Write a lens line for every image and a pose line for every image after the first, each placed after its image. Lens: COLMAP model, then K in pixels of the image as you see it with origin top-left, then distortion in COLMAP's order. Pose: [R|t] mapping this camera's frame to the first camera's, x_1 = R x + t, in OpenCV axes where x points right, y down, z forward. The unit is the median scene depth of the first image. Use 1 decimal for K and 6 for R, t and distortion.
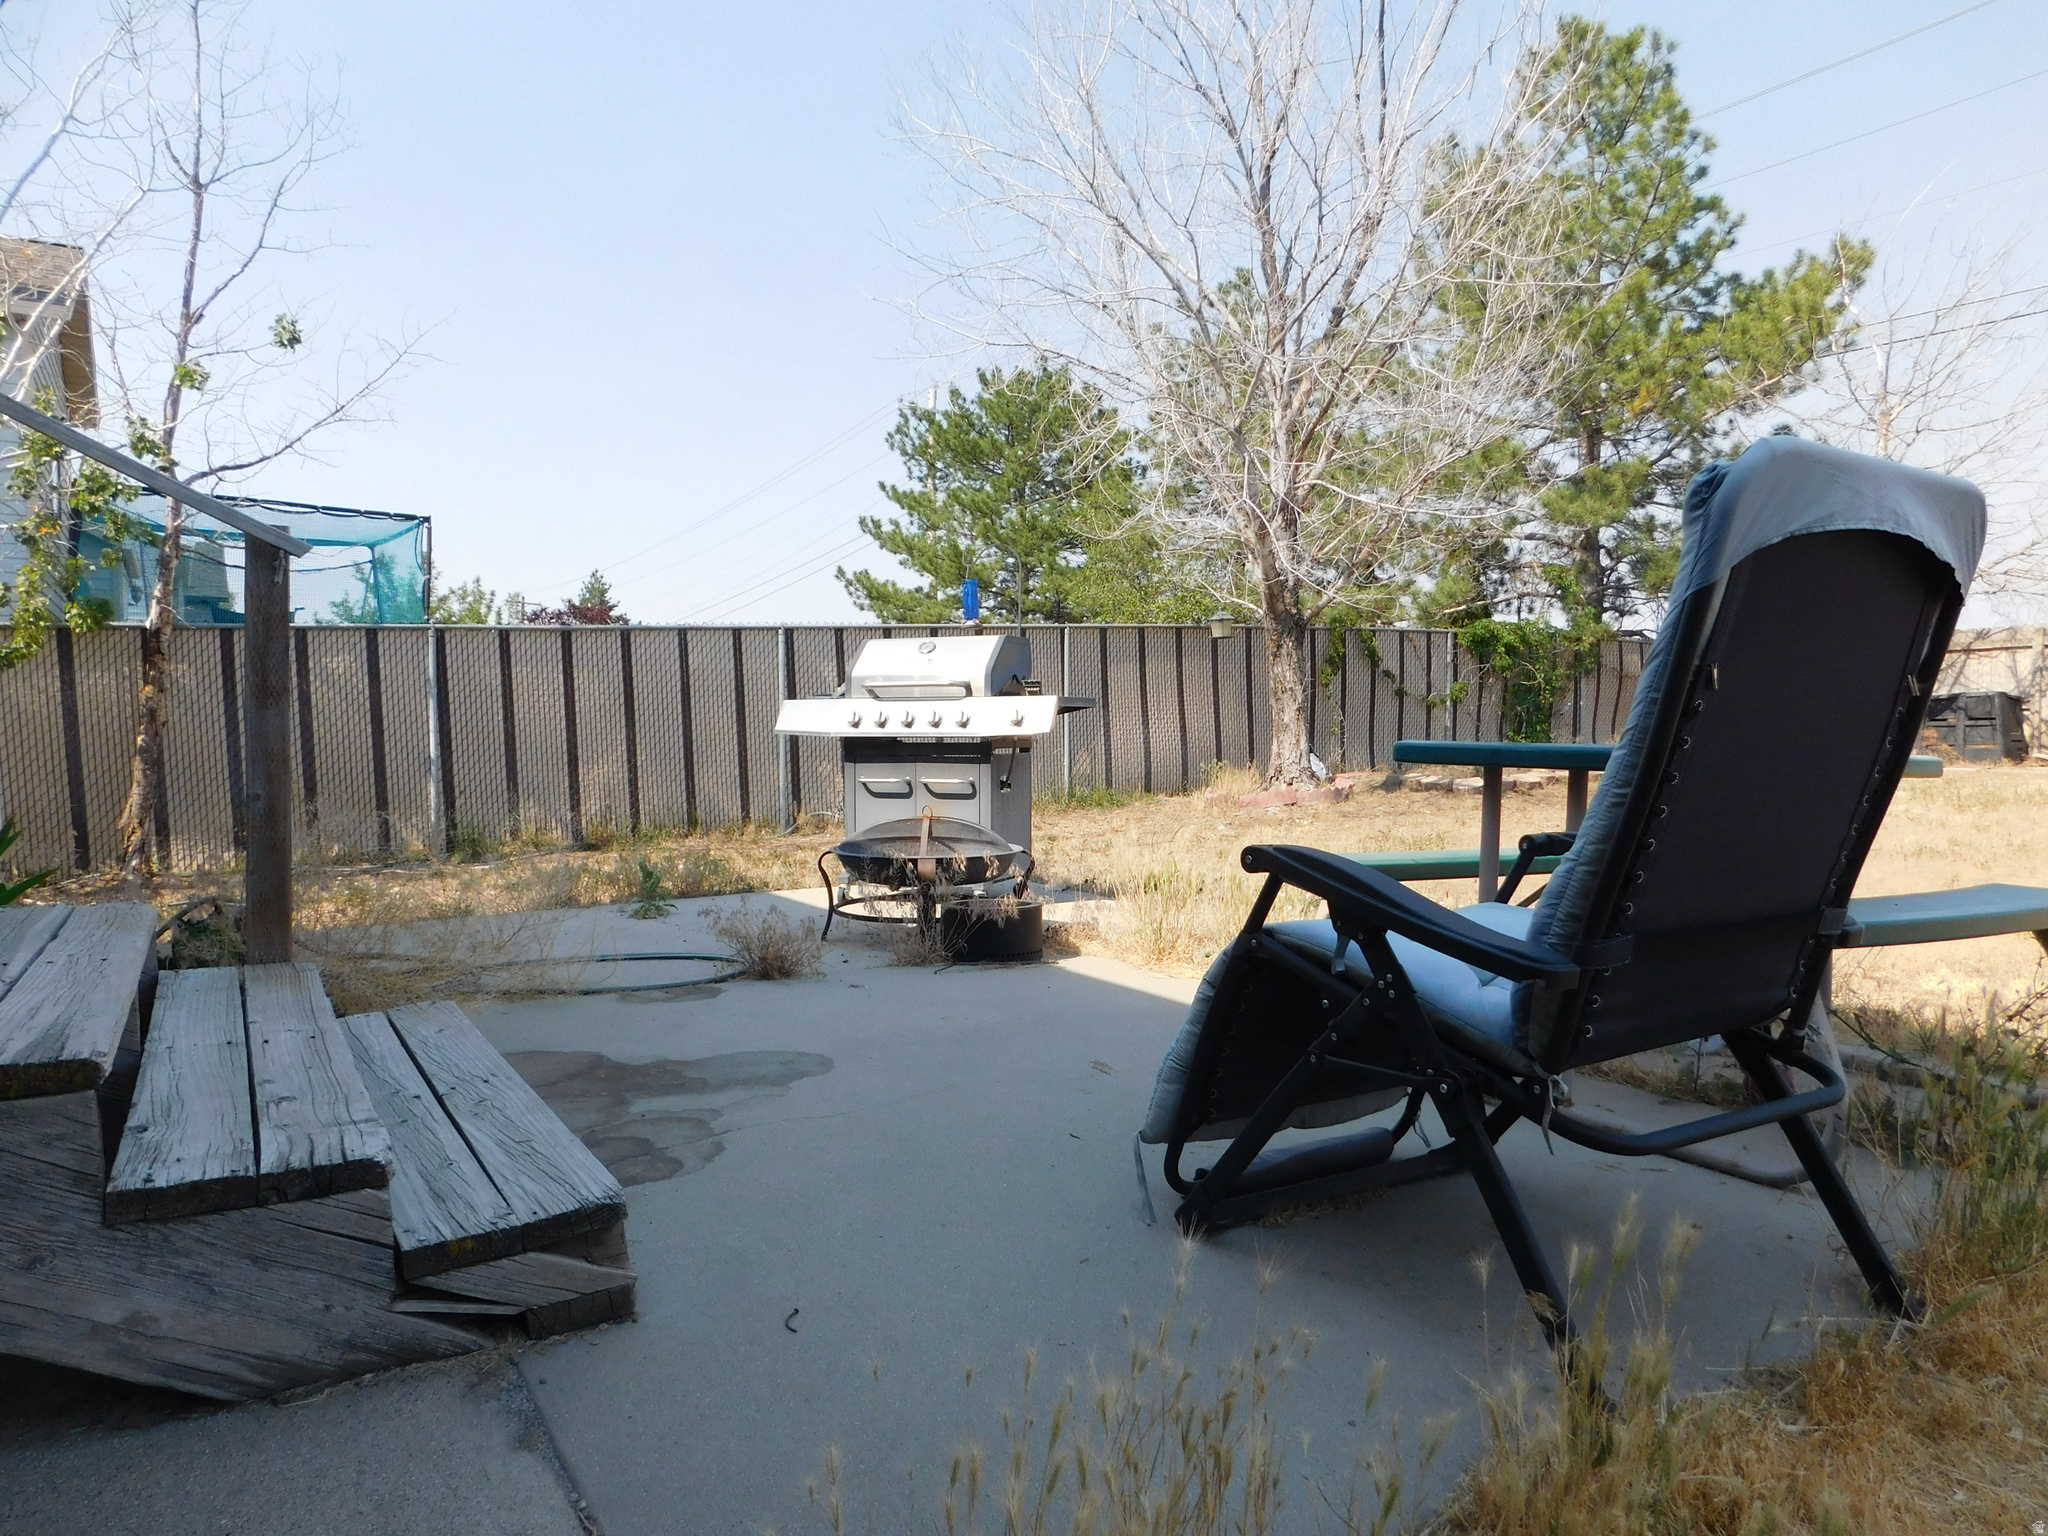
lens RADIAL K [[1363.2, 0, 1029.3], [0, 1363.2, 765.2], [0, 0, 1]] dist [-0.055461, 0.044992]
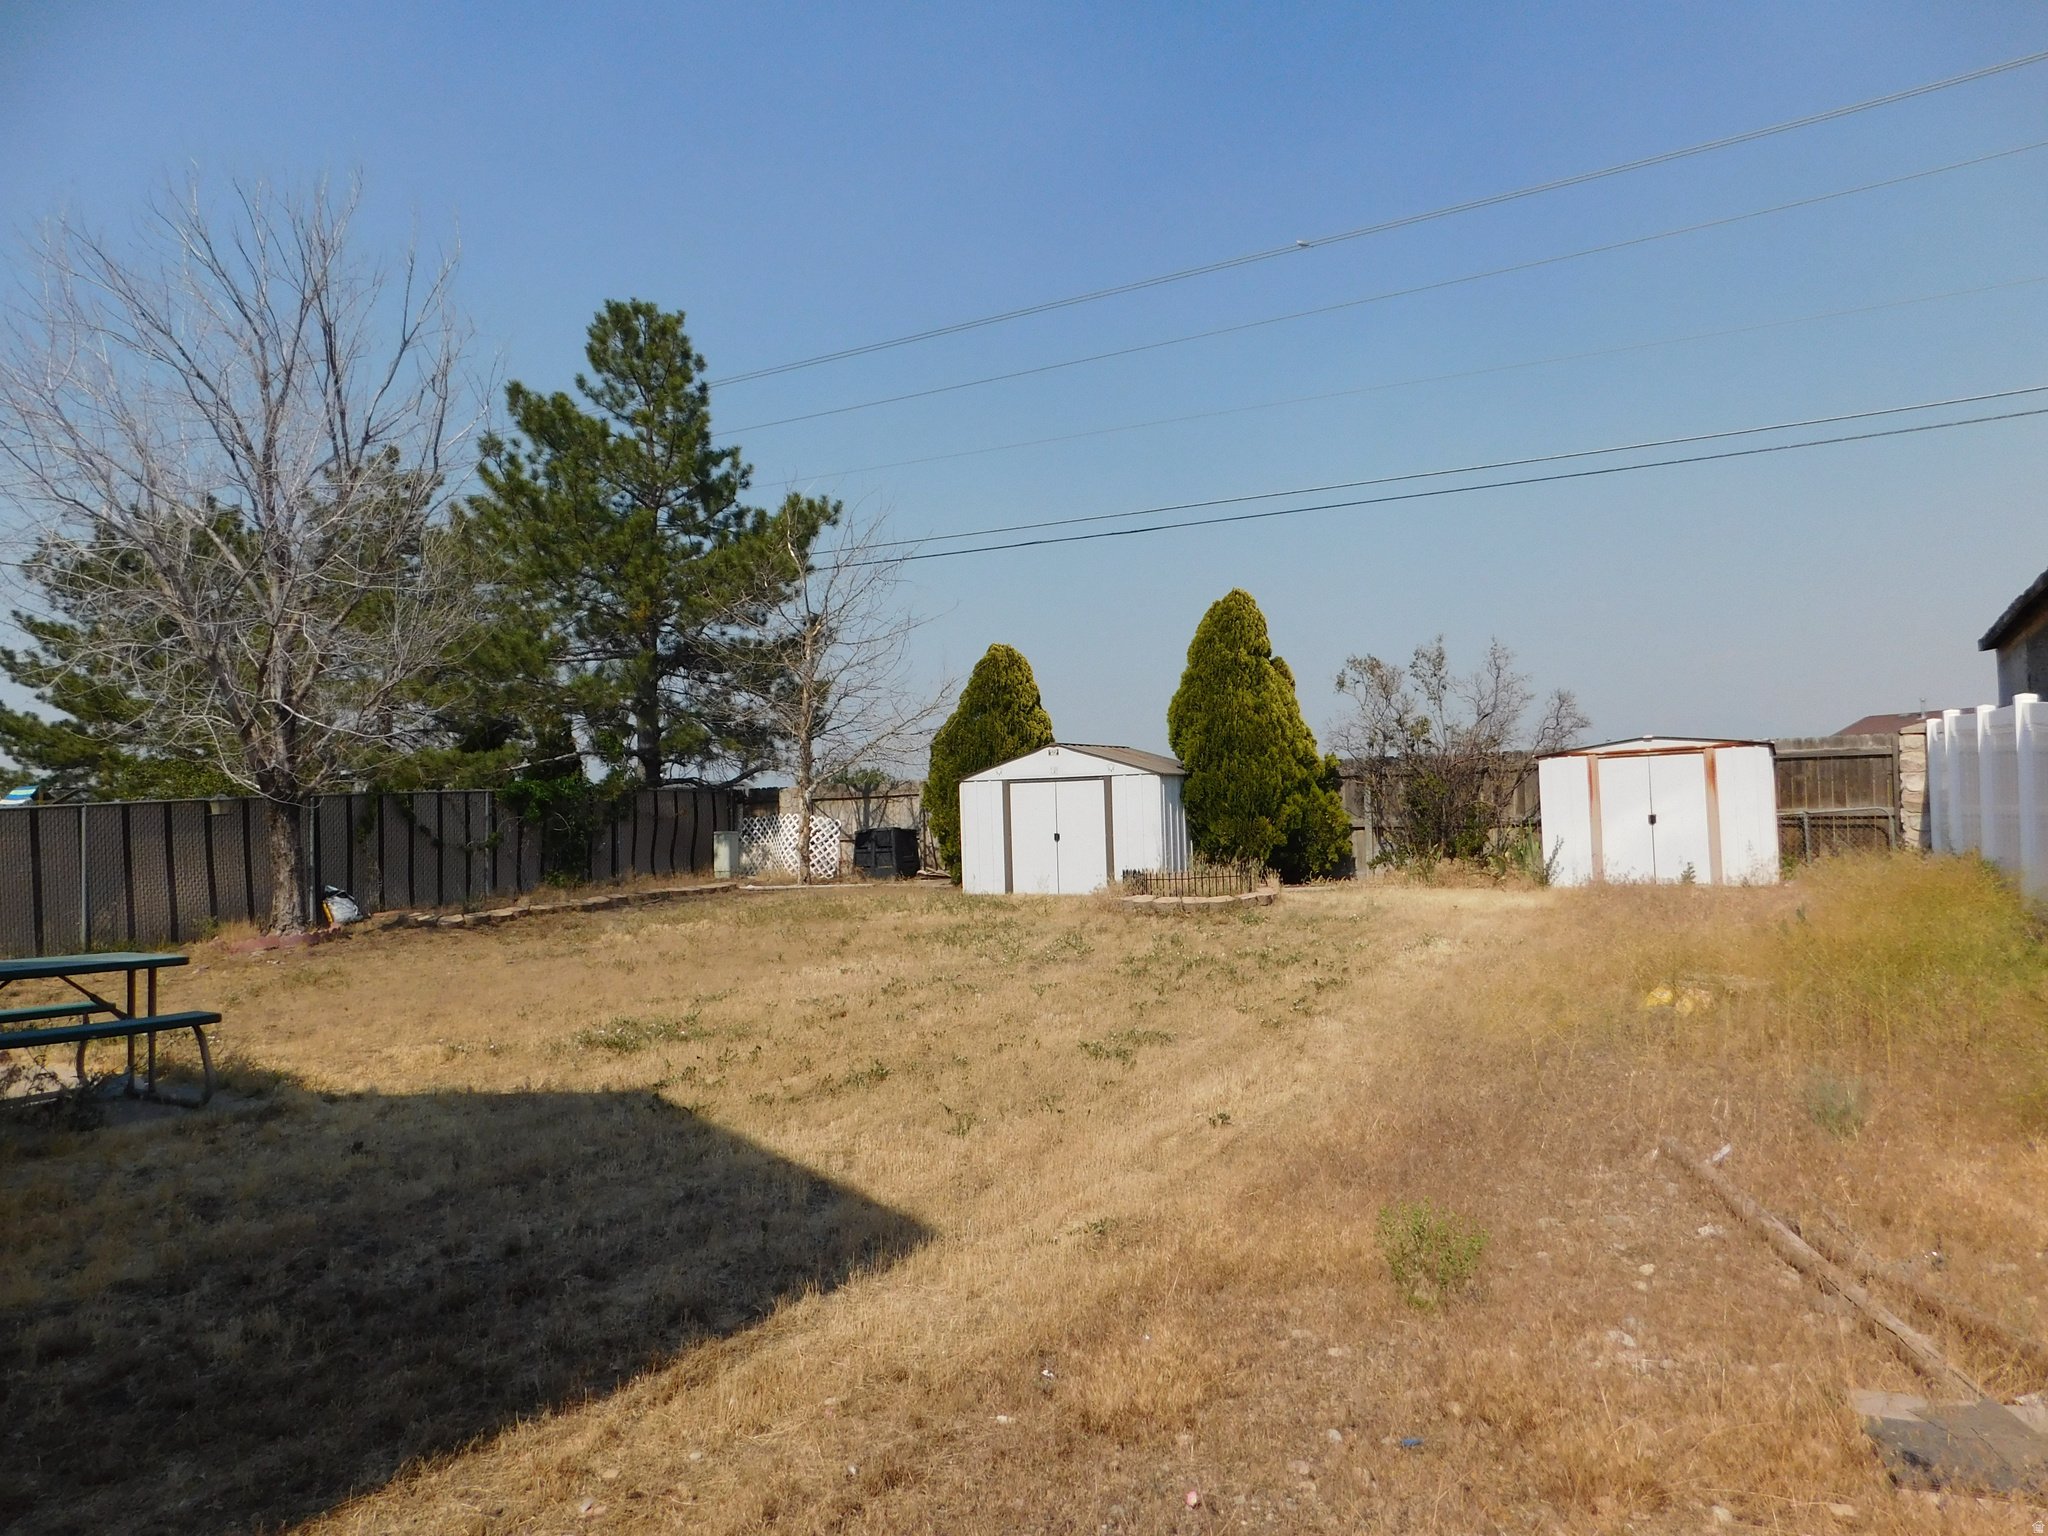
lens RADIAL K [[1363.2, 0, 1017.9], [0, 1363.2, 772.6], [0, 0, 1]] dist [-0.055461, 0.044992]
pose [[0.884666, -0.011883, 0.466074, 0.161146], [0.043627, 0.997399, -0.057379, -0.023267], [-0.464180, 0.071095, 0.882883, -0.322338]]
